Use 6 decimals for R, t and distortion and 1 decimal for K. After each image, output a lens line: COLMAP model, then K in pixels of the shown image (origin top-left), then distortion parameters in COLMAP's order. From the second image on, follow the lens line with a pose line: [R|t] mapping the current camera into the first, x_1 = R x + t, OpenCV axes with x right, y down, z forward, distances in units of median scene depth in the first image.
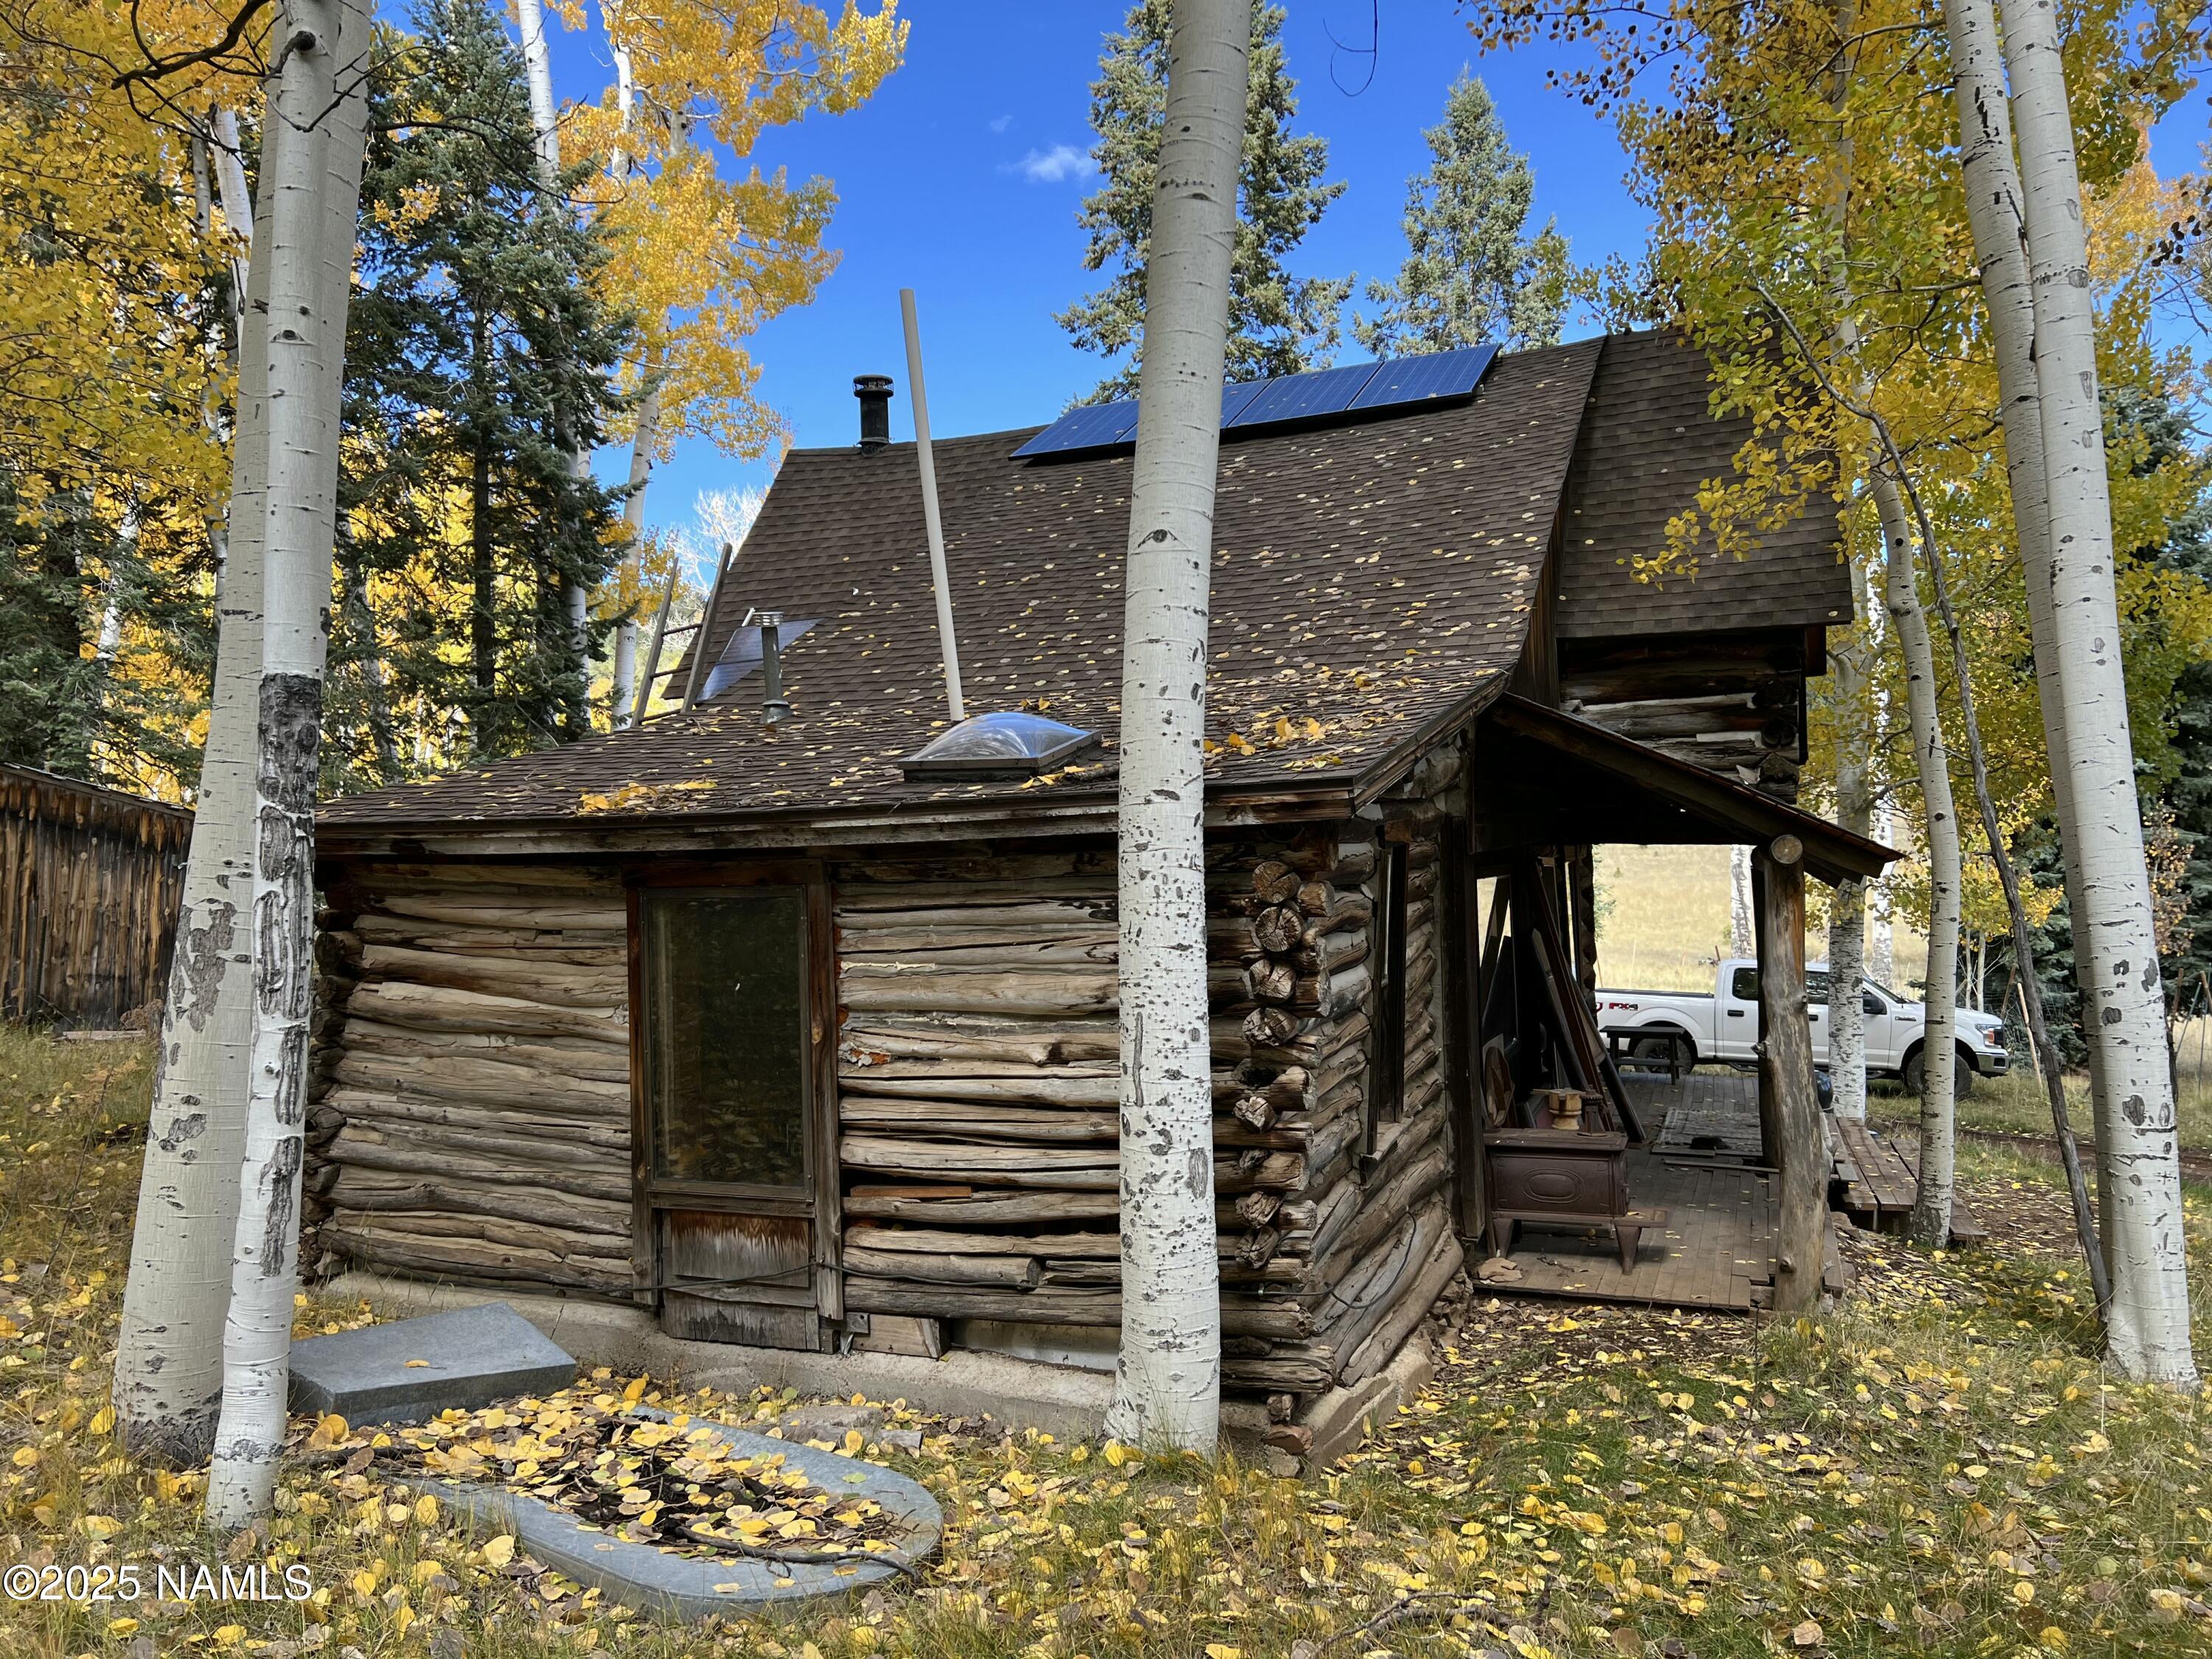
lens RADIAL K [[1691.9, 0, 1090.8], [0, 1691.9, 838.6], [0, 0, 1]] dist [0.042397, -0.027987]
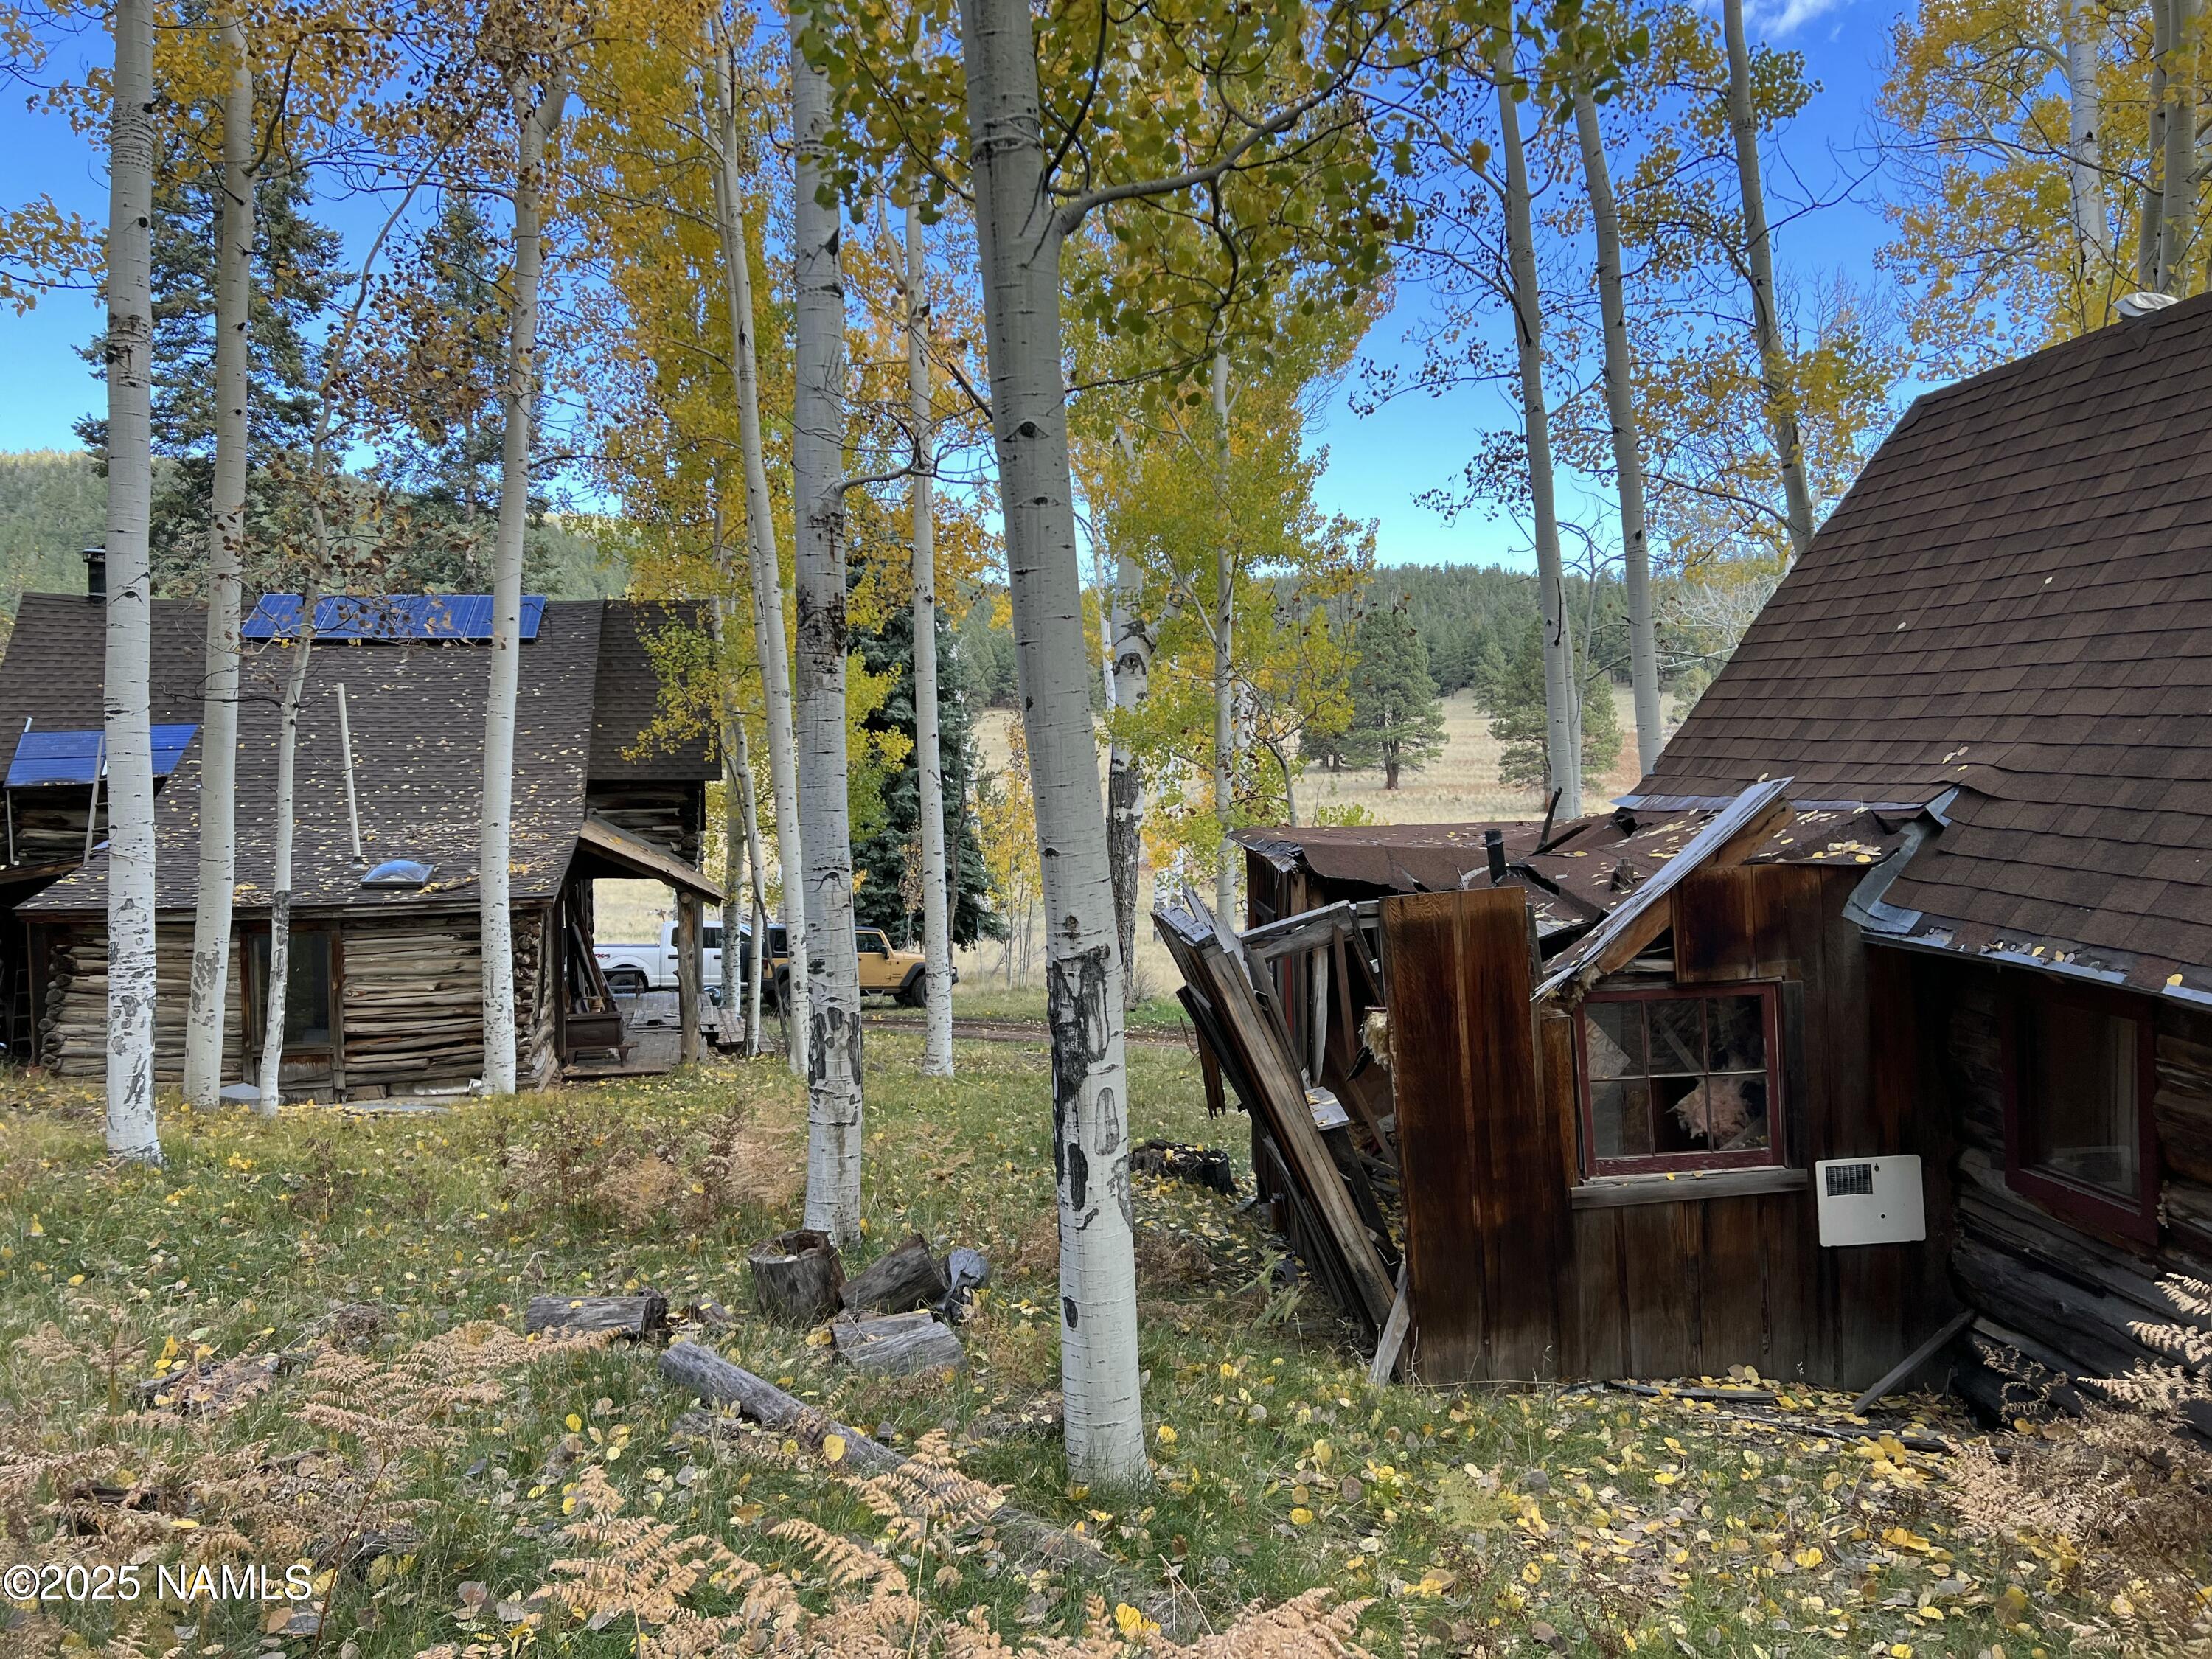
lens RADIAL K [[1691.9, 0, 1090.8], [0, 1691.9, 838.6], [0, 0, 1]] dist [0.042397, -0.027987]
pose [[0.826047, -0.006758, 0.563561, -0.596144], [-0.011665, 0.999509, 0.029084, -0.181535], [-0.563481, -0.030599, 0.825562, -1.638964]]
